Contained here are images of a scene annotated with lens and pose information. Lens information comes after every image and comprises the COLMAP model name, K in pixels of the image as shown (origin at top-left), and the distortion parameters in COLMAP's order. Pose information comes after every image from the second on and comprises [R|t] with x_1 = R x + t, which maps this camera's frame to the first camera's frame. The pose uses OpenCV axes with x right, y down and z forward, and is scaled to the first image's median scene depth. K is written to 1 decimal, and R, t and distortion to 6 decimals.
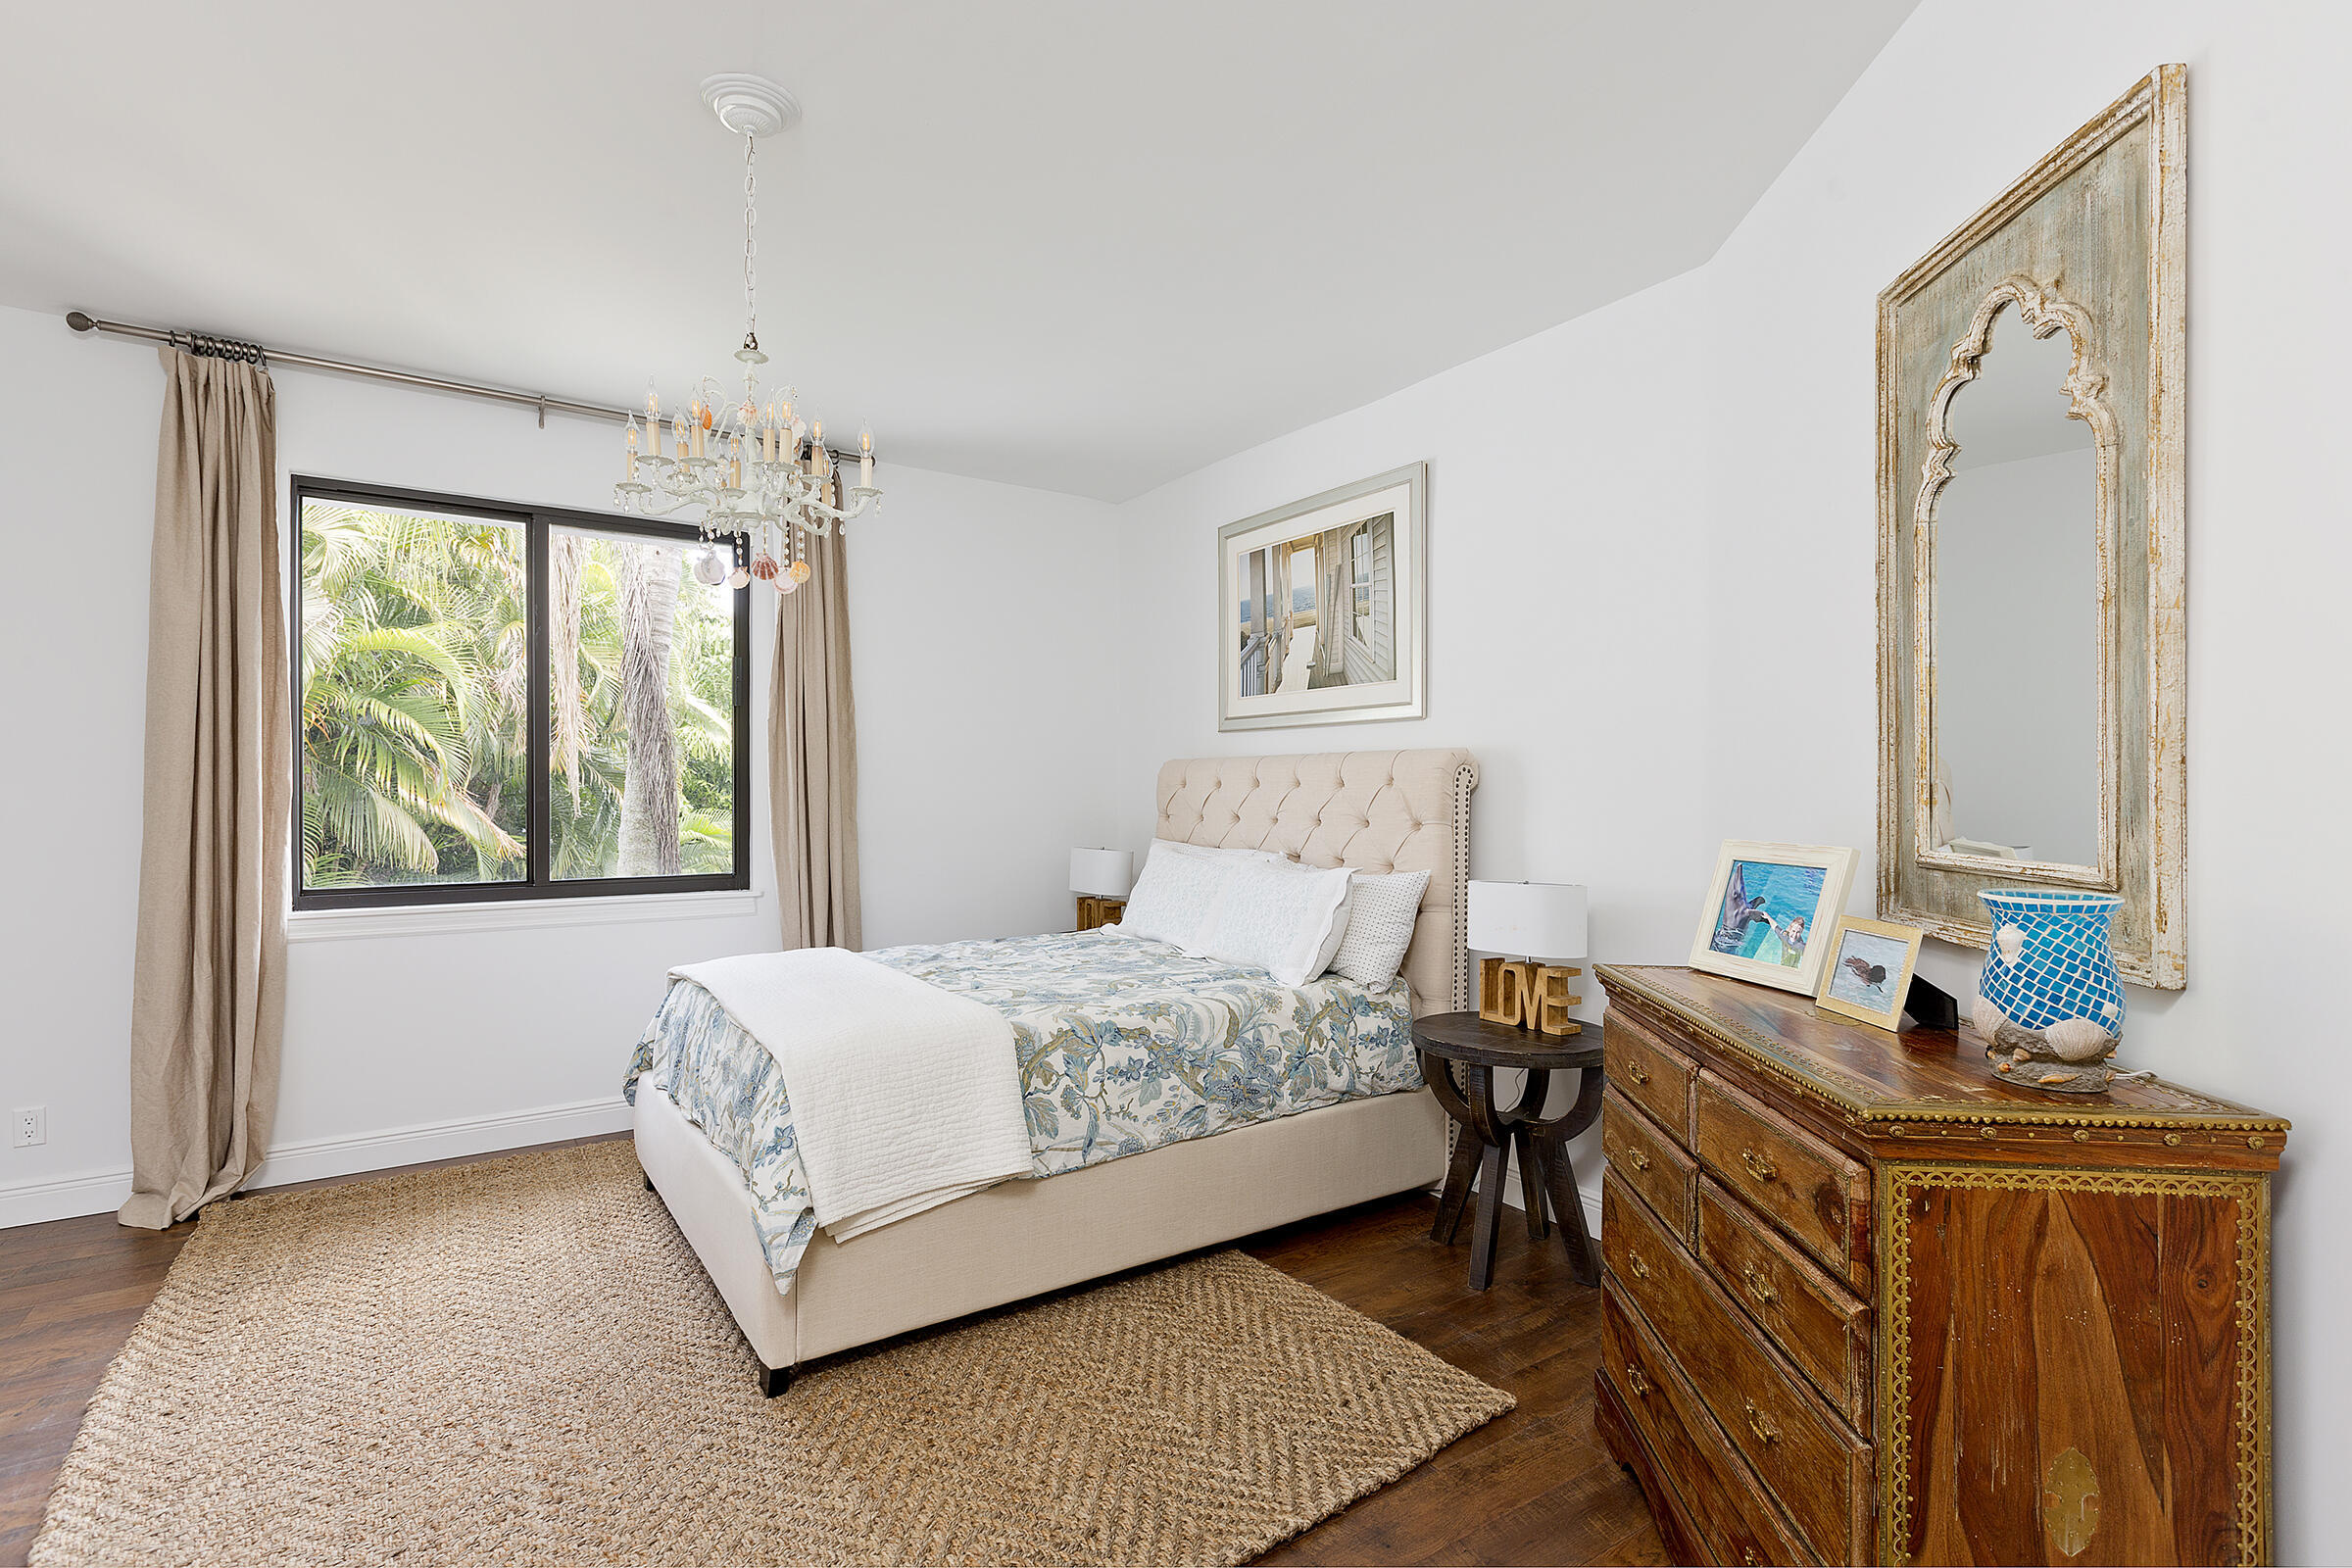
lens RADIAL K [[1090.0, 0, 1176.2], [0, 1090.0, 787.2], [0, 0, 1]] dist [-0.000017, 0.000047]
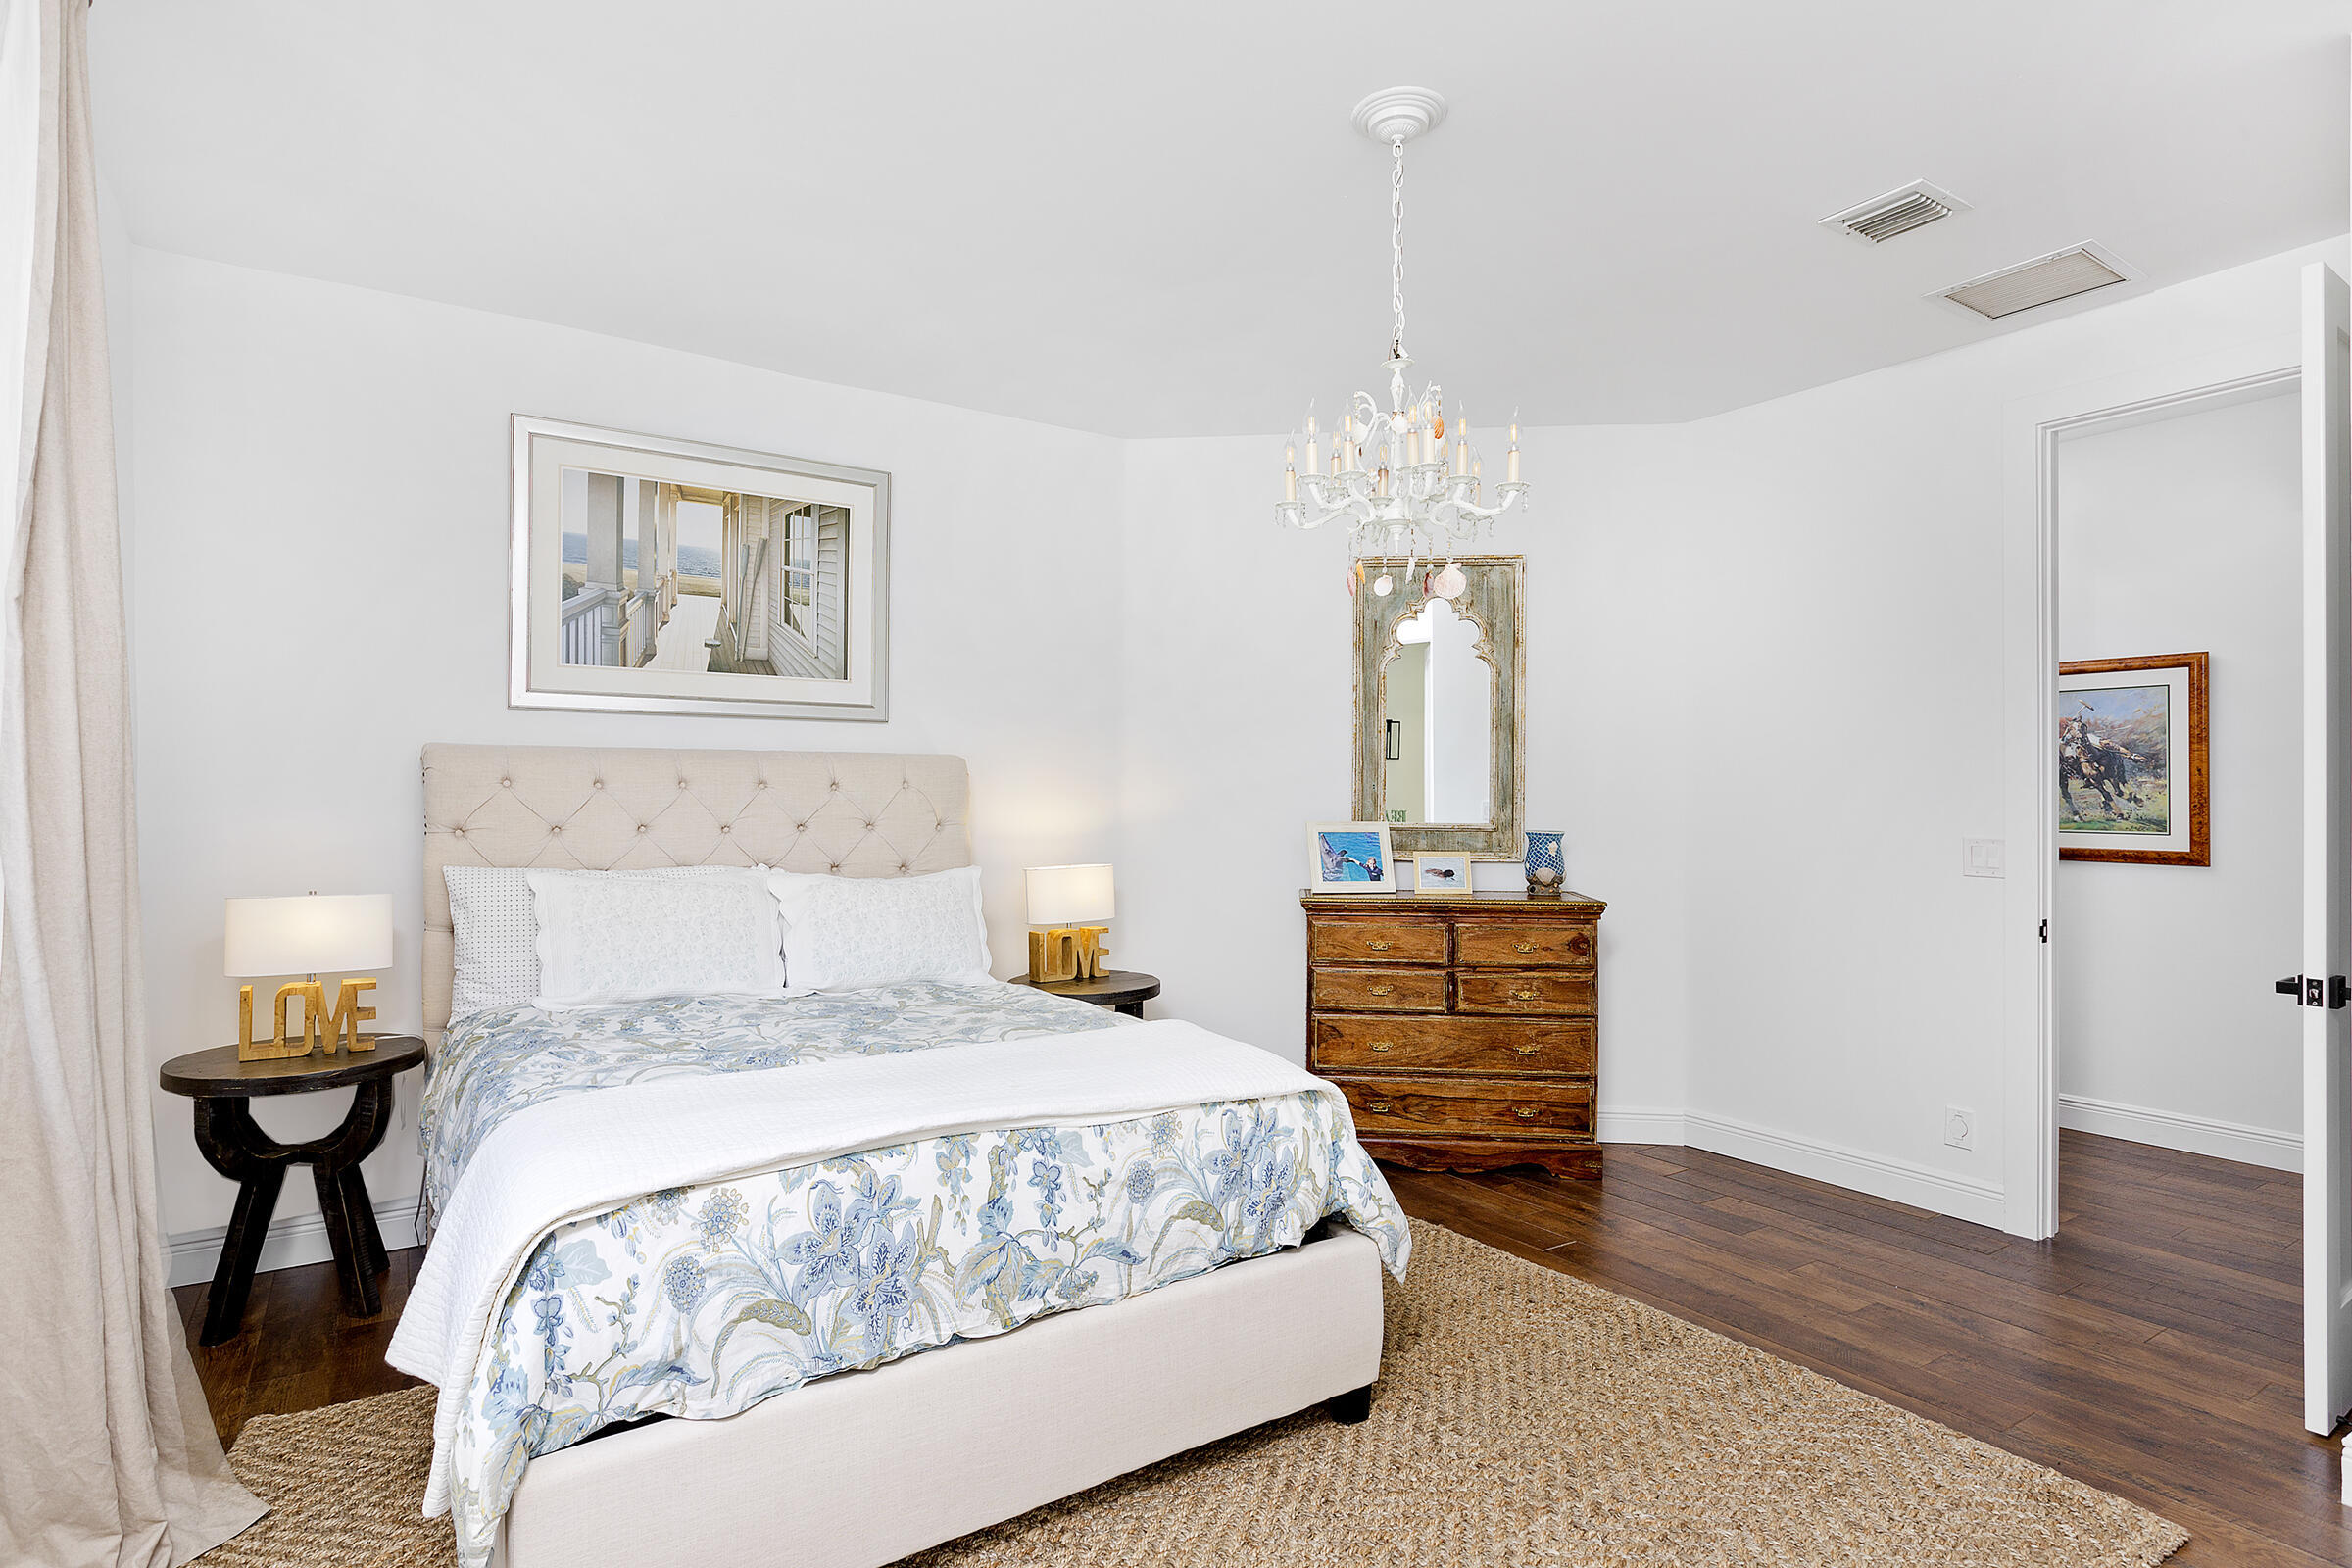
lens RADIAL K [[1236.1, 0, 1173.5], [0, 1236.1, 788.2], [0, 0, 1]] dist [-0.002063, -0.000061]
pose [[0.013924, 0.002462, 0.999900, -0.836720], [-0.008386, 0.999962, -0.002345, -0.000878], [-0.999868, -0.008353, 0.013944, 0.637621]]
